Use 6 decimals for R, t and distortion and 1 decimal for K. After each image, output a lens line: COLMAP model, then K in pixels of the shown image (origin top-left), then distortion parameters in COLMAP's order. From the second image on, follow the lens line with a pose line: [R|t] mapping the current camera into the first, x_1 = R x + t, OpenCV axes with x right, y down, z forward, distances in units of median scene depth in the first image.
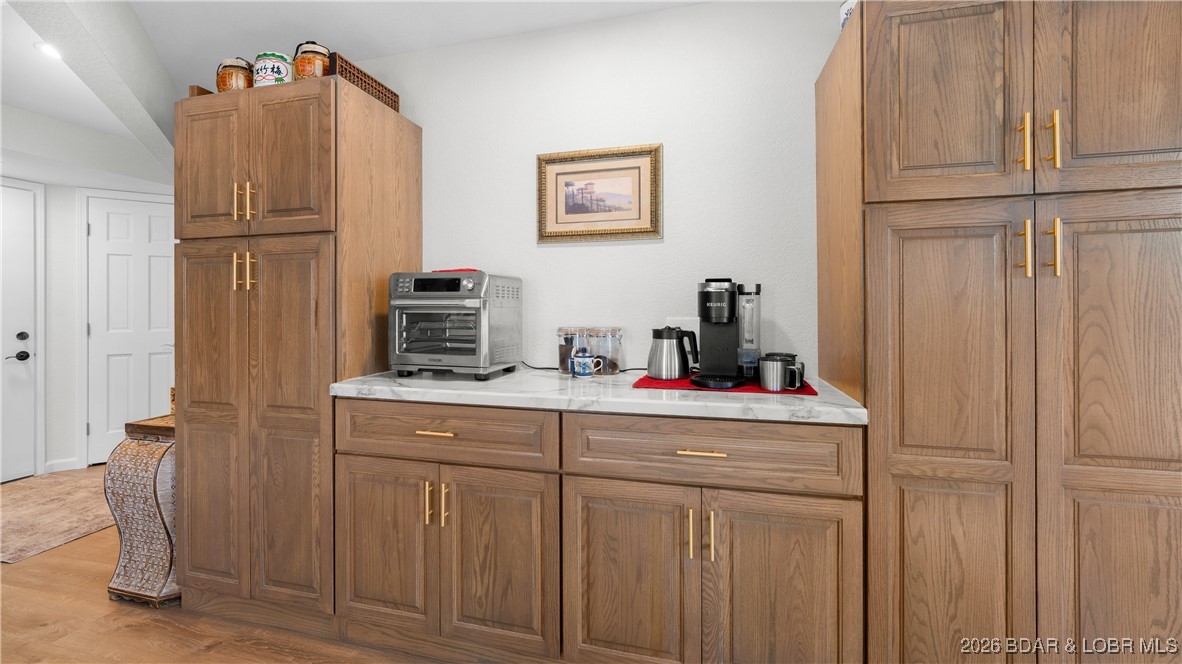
lens RADIAL K [[466.9, 0, 587.0], [0, 466.9, 308.9], [0, 0, 1]] dist [-0.000421, 0.000123]
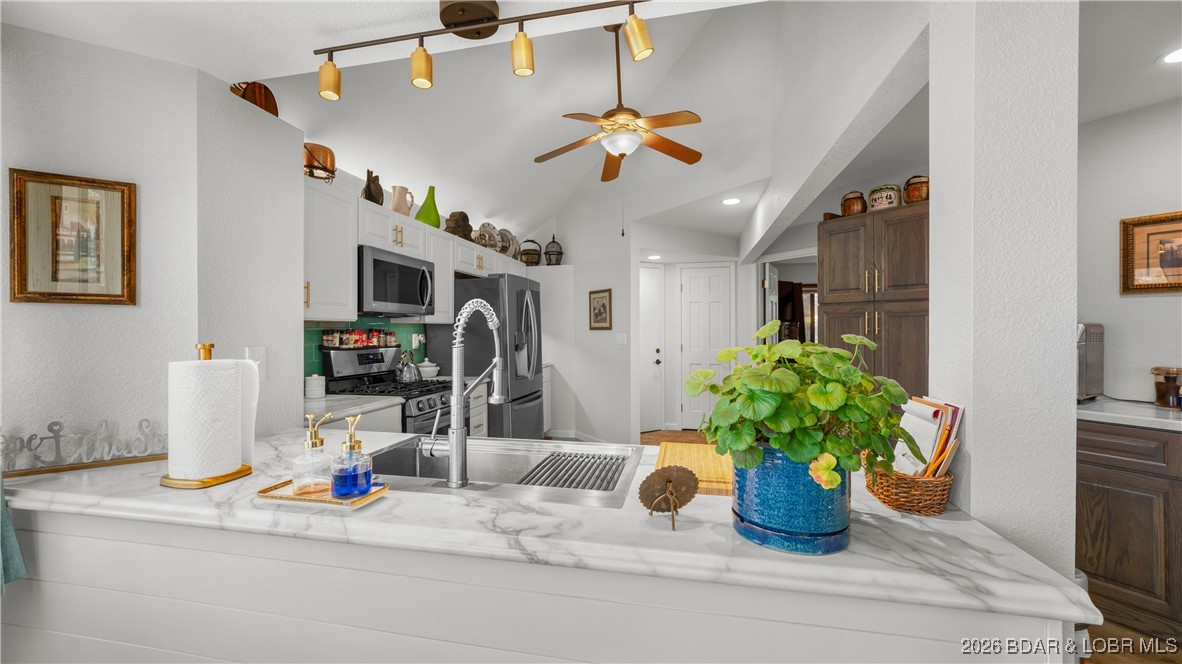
lens RADIAL K [[471.5, 0, 590.7], [0, 471.5, 329.3], [0, 0, 1]] dist [-0.016650, 0.008564]
pose [[0.723856, 0.005740, -0.689927, -0.295513], [-0.002904, 0.999982, 0.005273, -0.061962], [0.689945, -0.001813, 0.723859, -0.894876]]
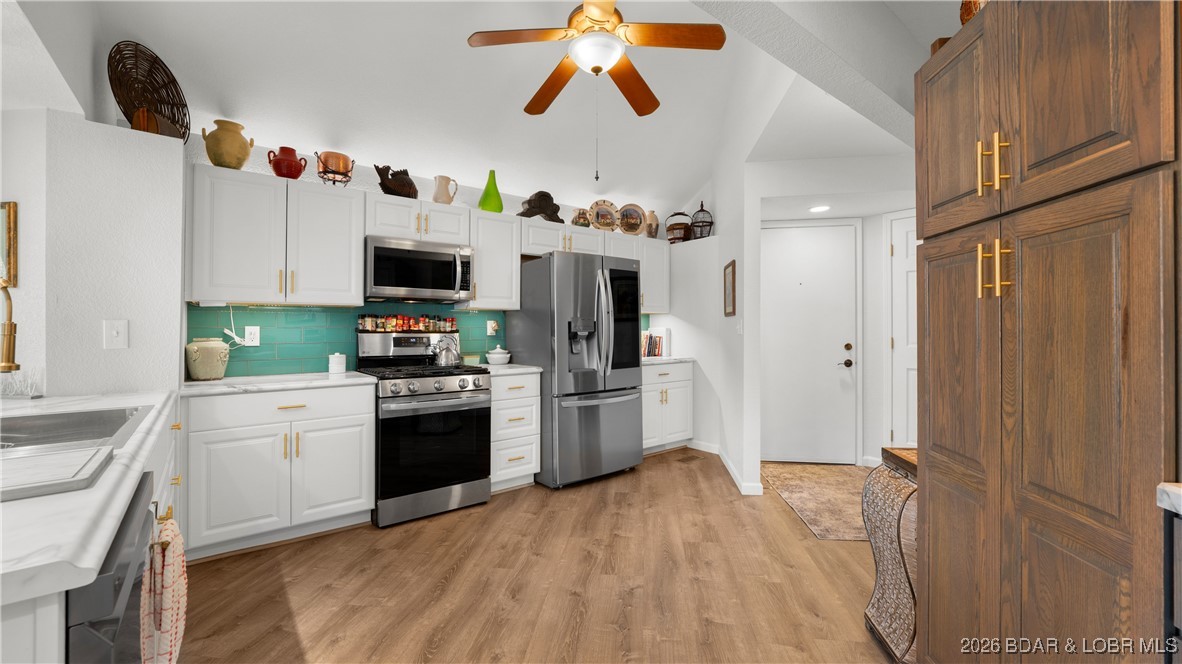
lens RADIAL K [[477.3, 0, 580.7], [0, 477.3, 326.3], [0, 0, 1]] dist [-0.017125, 0.005441]
pose [[0.111101, 0.002737, -0.993805, -0.126864], [0.003762, 0.999988, 0.003174, -0.003276], [0.993802, -0.004091, 0.111090, 0.333741]]
